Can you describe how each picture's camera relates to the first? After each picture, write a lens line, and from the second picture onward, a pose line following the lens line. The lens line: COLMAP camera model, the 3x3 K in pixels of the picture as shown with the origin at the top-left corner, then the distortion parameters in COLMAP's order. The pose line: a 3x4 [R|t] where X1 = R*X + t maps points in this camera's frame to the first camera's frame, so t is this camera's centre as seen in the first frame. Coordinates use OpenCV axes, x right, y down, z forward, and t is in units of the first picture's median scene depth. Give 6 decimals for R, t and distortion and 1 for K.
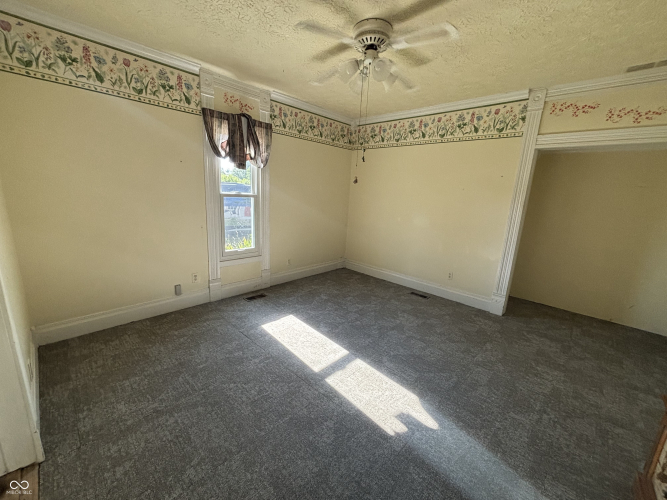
lens RADIAL K [[269.9, 0, 334.8], [0, 269.9, 250.3], [0, 0, 1]] dist [0.003322, -0.001633]
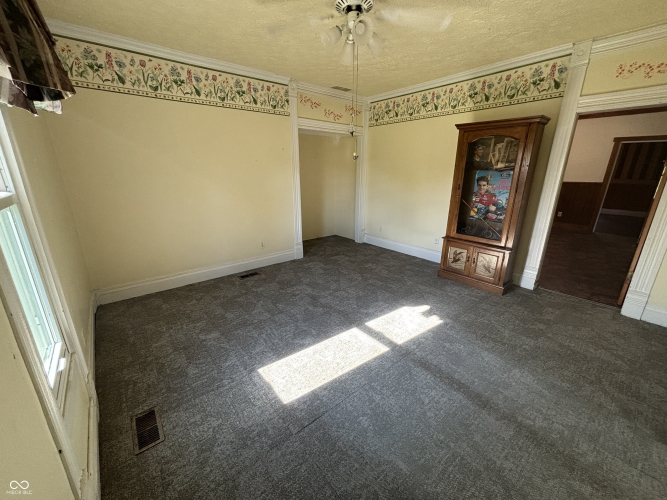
lens RADIAL K [[269.9, 0, 331.9], [0, 269.9, 249.1], [0, 0, 1]] dist [0.003322, -0.001633]
pose [[0.120105, -0.333617, 0.935026, -0.670429], [0.218247, 0.927676, 0.302961, -0.189231], [-0.968475, 0.167680, 0.184229, 0.690694]]
